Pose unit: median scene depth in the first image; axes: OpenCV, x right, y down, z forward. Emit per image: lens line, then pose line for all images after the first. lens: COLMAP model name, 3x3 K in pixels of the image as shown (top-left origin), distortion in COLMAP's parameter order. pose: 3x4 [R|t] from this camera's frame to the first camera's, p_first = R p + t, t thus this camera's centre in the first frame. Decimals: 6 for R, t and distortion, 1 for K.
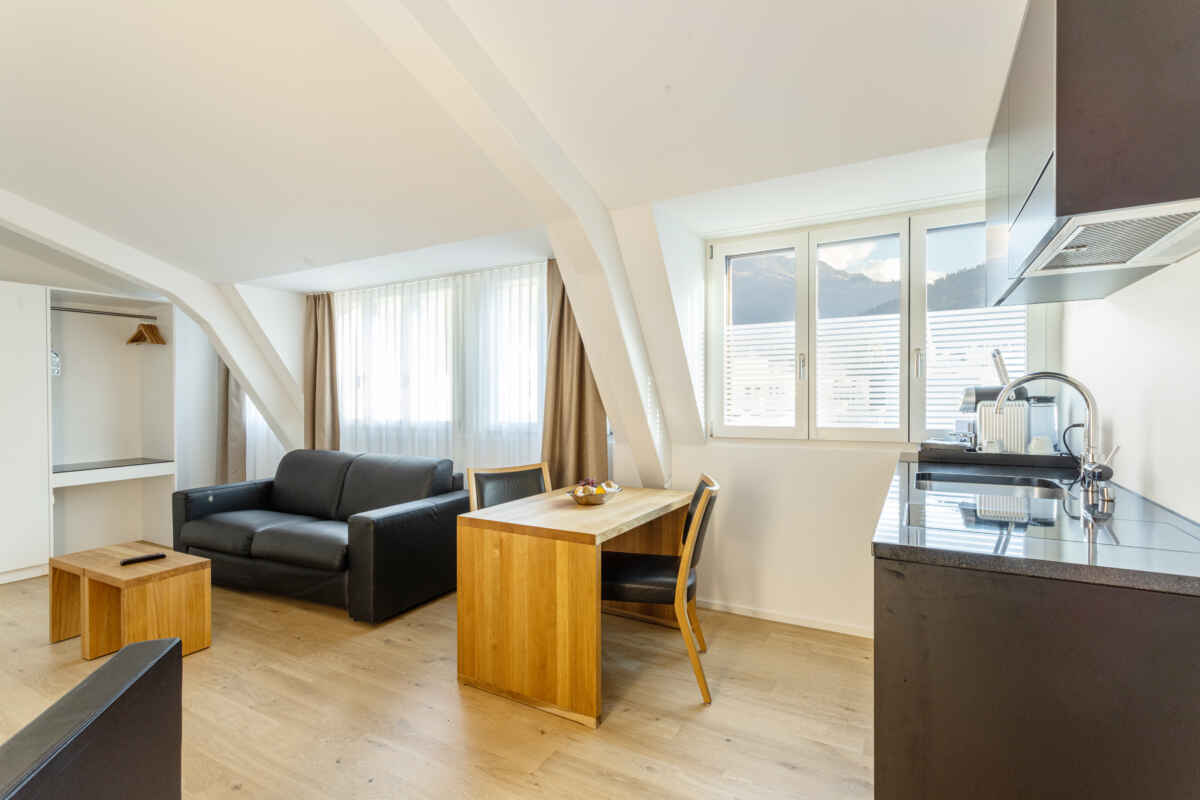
lens RADIAL K [[562.1, 0, 609.0], [0, 562.1, 396.9], [0, 0, 1]] dist [-0.001803, -0.000262]
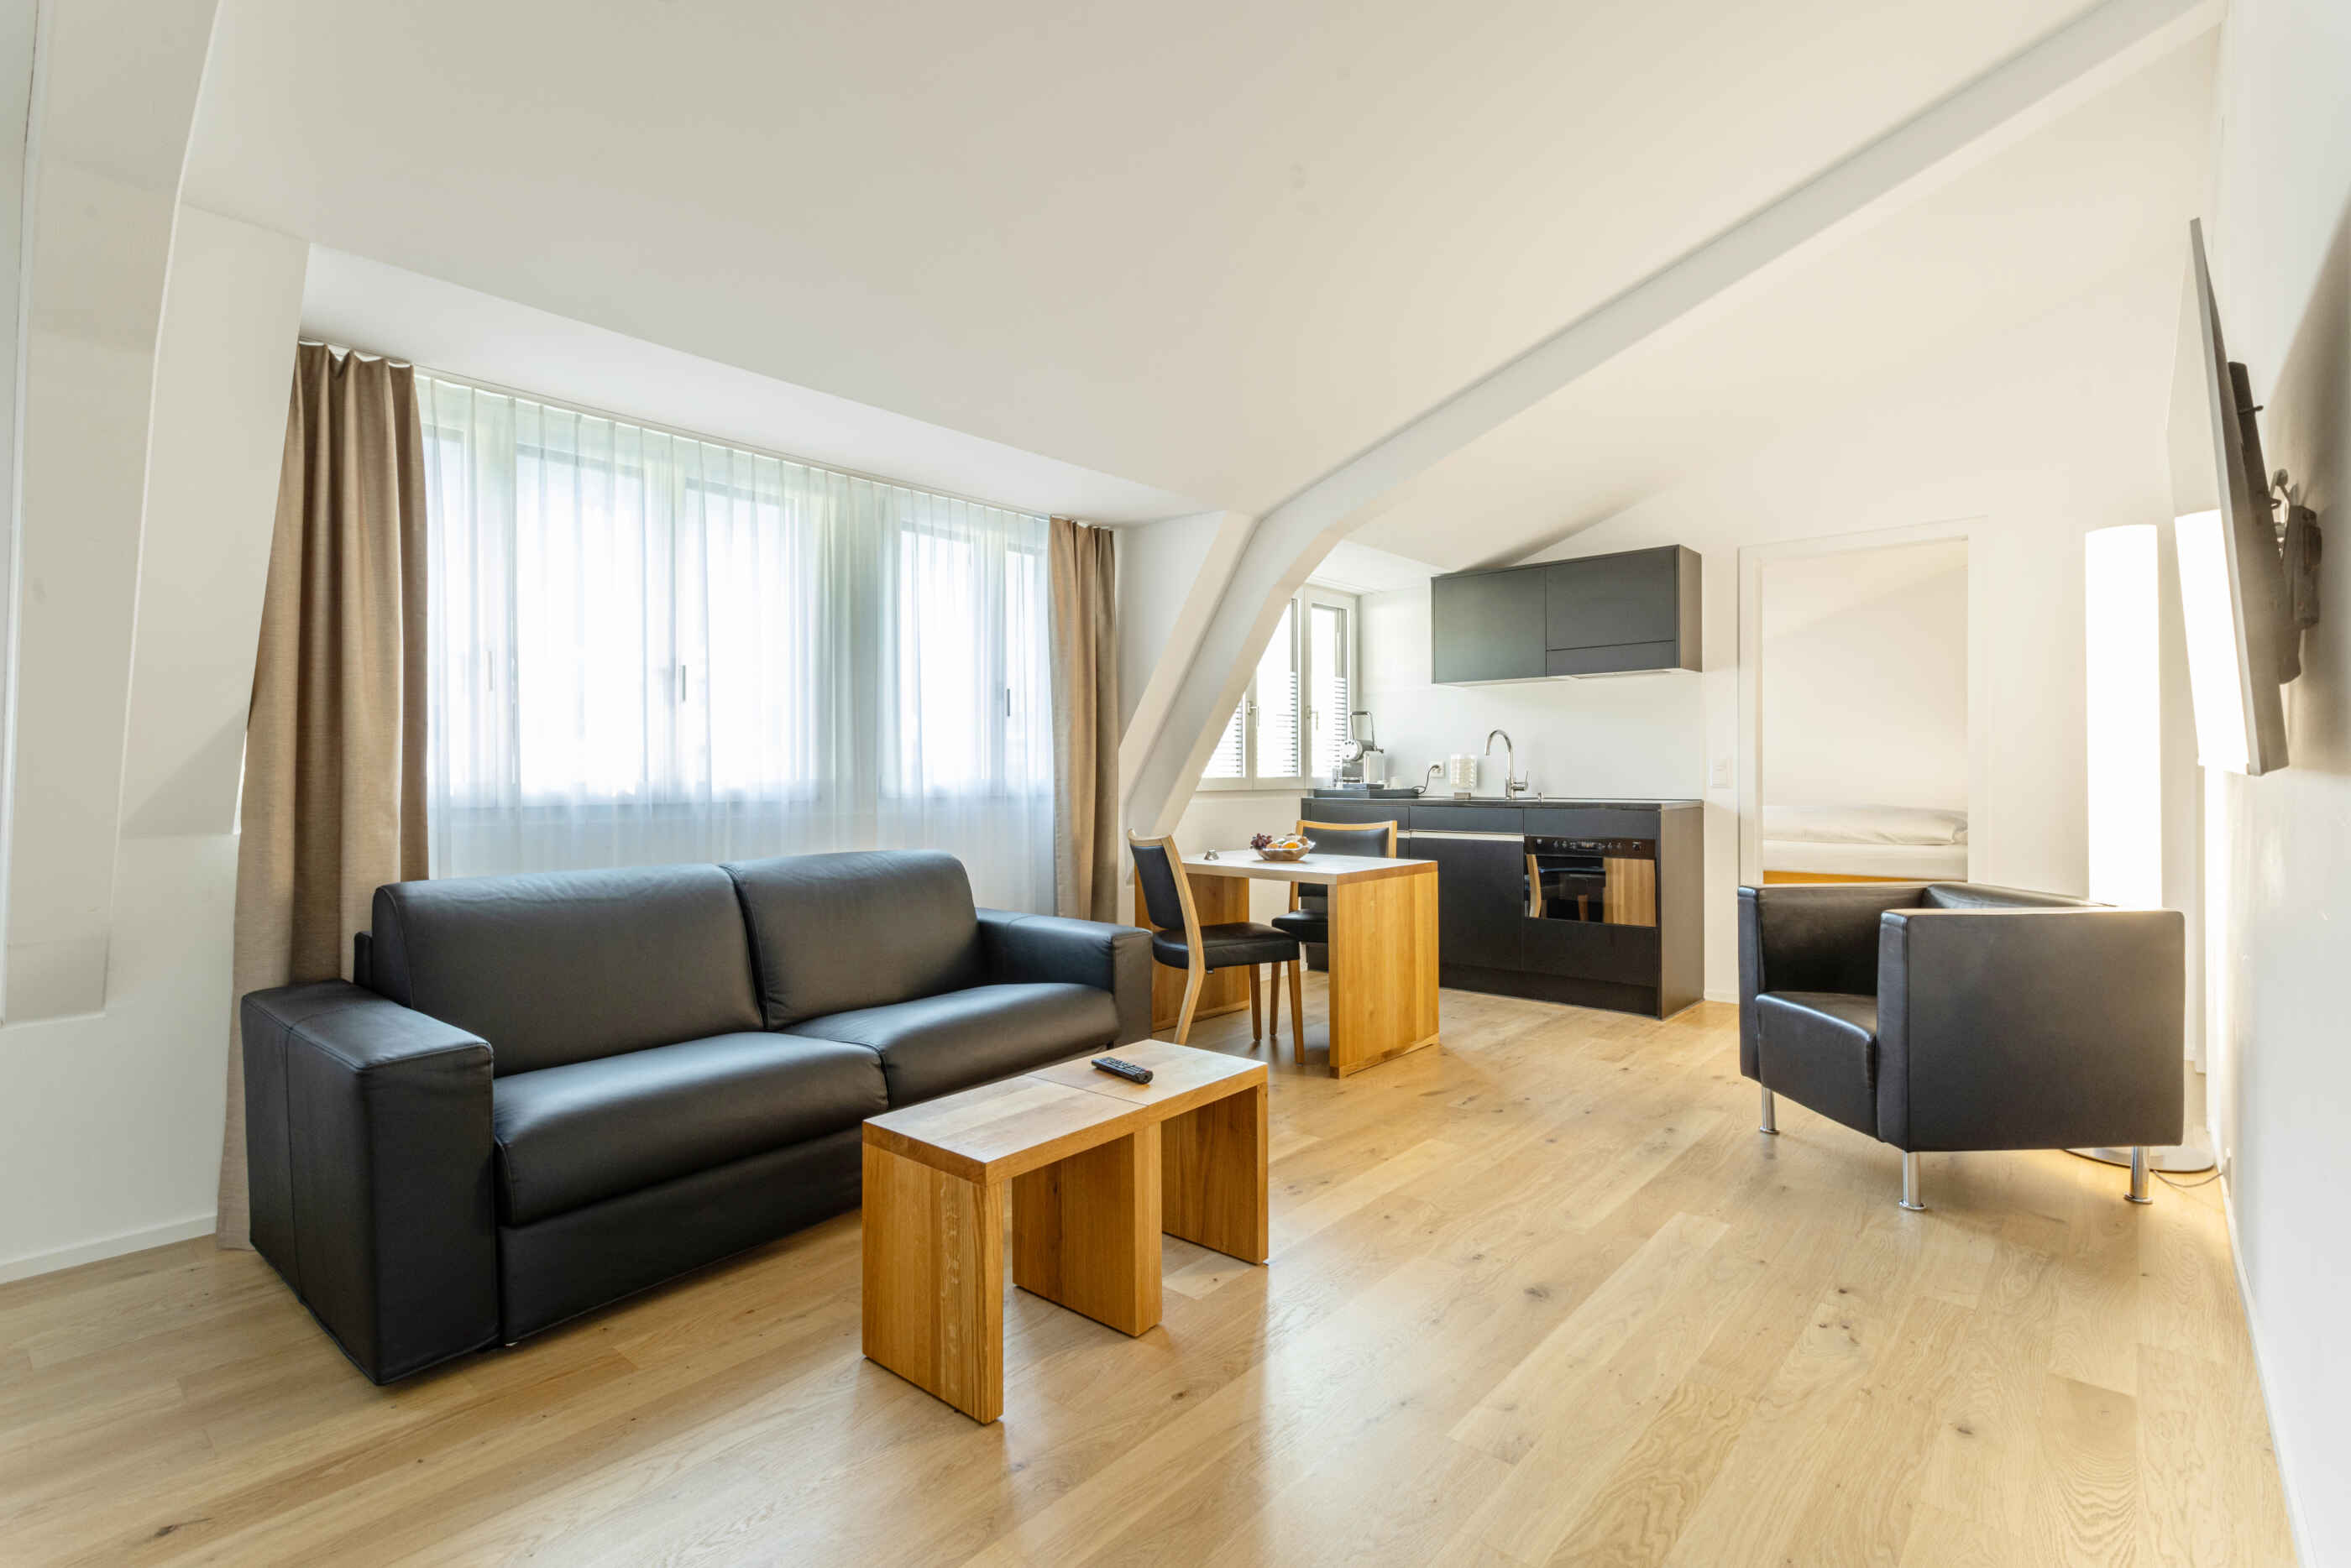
lens RADIAL K [[1110.5, 0, 1166.0], [0, 1110.5, 765.4], [0, 0, 1]] dist [0.002754, 0.000790]
pose [[0.206569, 0.017433, 0.978277, -1.526272], [0.002020, 0.999832, -0.018244, 0.065658], [-0.978430, 0.005745, 0.206499, 0.727792]]
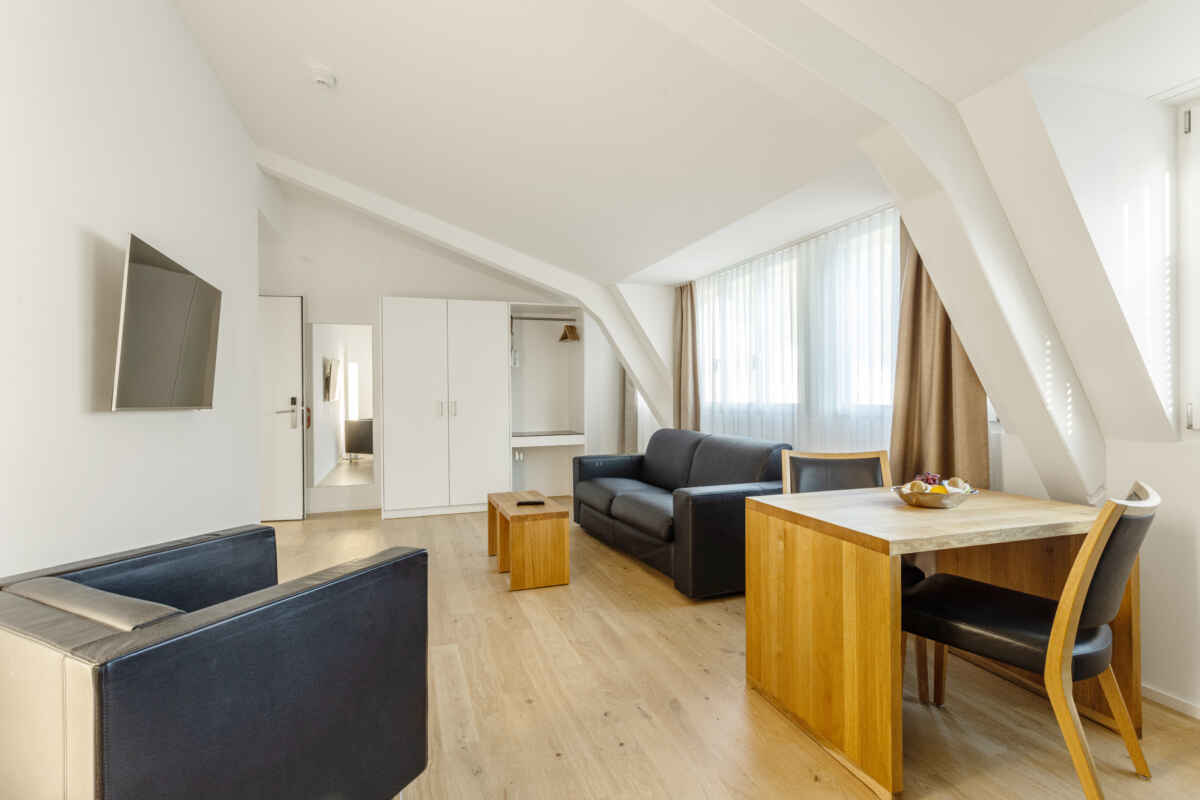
lens RADIAL K [[566.9, 0, 595.1], [0, 566.9, 390.5], [0, 0, 1]] dist [0.002754, 0.000790]
pose [[0.741327, -0.001787, -0.671142, 0.129119], [-0.001080, 0.999992, -0.003855, 0.035396], [0.671143, 0.003583, 0.741319, 0.131198]]
